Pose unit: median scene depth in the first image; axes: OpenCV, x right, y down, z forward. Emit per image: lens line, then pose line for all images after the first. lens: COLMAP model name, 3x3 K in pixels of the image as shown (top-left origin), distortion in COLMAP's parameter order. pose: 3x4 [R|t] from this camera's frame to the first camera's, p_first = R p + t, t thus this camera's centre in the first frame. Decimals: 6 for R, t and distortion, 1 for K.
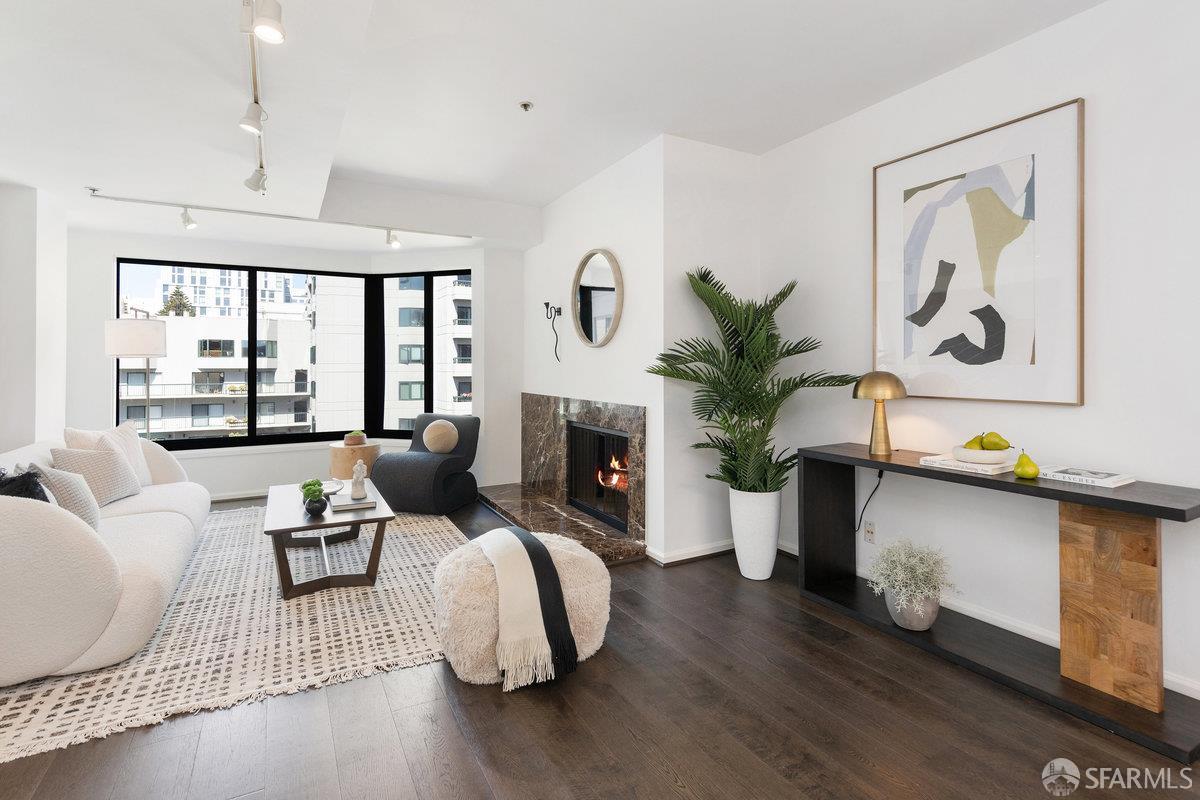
lens RADIAL K [[581.6, 0, 598.1], [0, 581.6, 362.5], [0, 0, 1]] dist [0.002473, -0.000276]
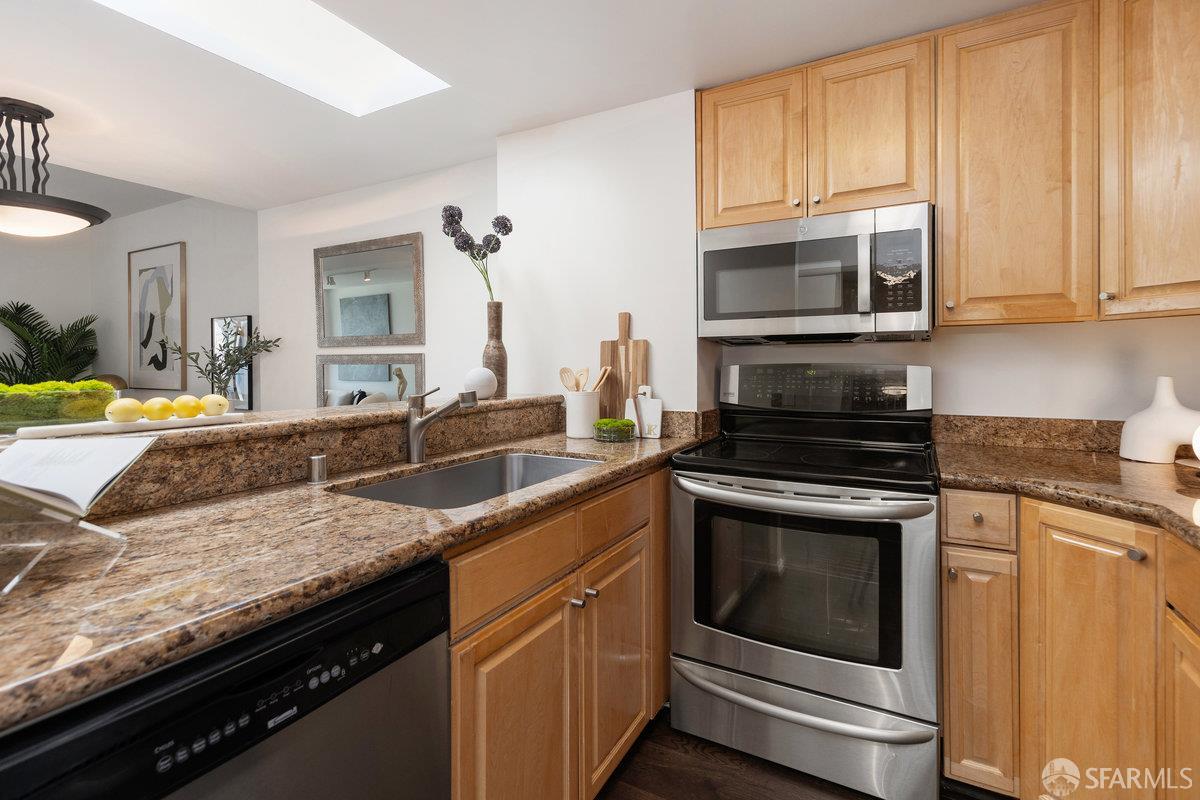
lens RADIAL K [[555.4, 0, 613.2], [0, 555.4, 366.6], [0, 0, 1]] dist [0.002327, 0.000032]
pose [[0.836472, -0.001403, 0.548007, 0.516556], [-0.002441, 0.999977, 0.006286, -0.014522], [-0.548004, -0.006596, 0.836450, -0.745023]]
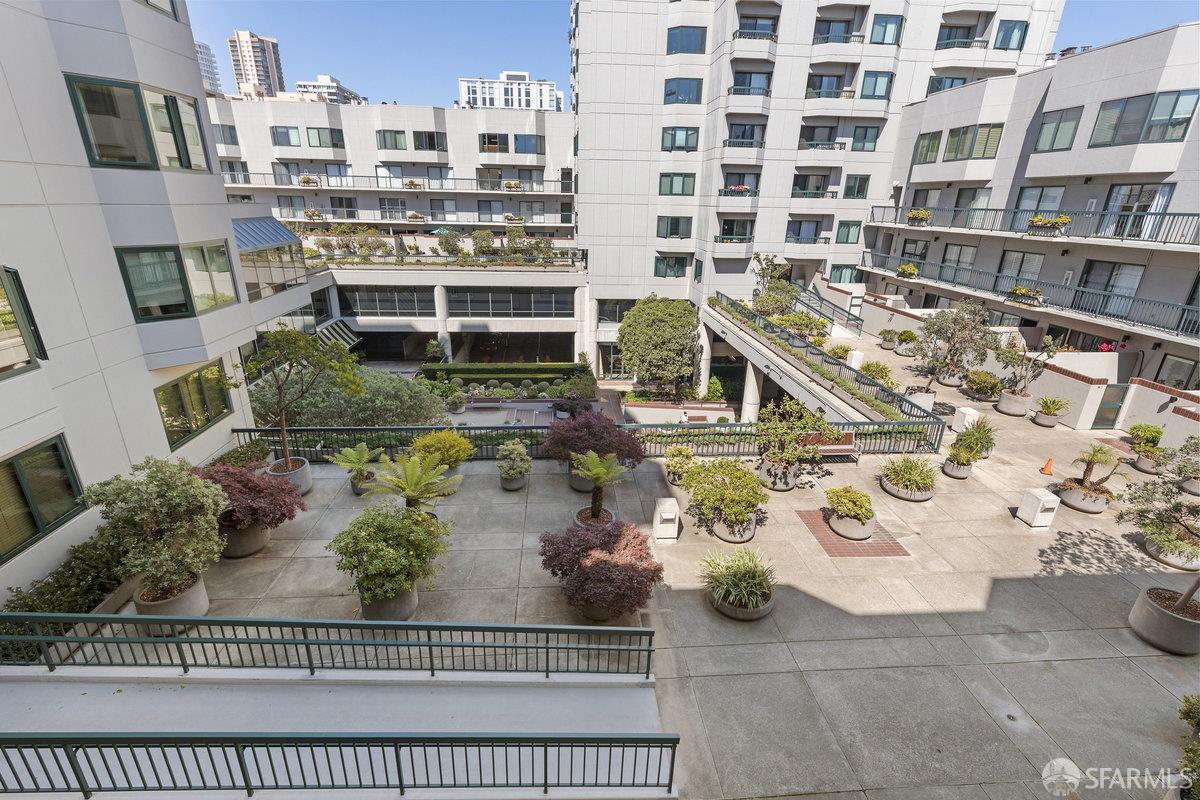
lens RADIAL K [[537.7, 0, 600.0], [0, 537.7, 400.0], [0, 0, 1]] dist [0.007720, -0.000229]
pose [[0.911112, 0.163985, -0.378133, -0.529379], [-0.020012, 0.933962, 0.356811, 0.670211], [0.411673, -0.317527, 0.854226, 1.328163]]
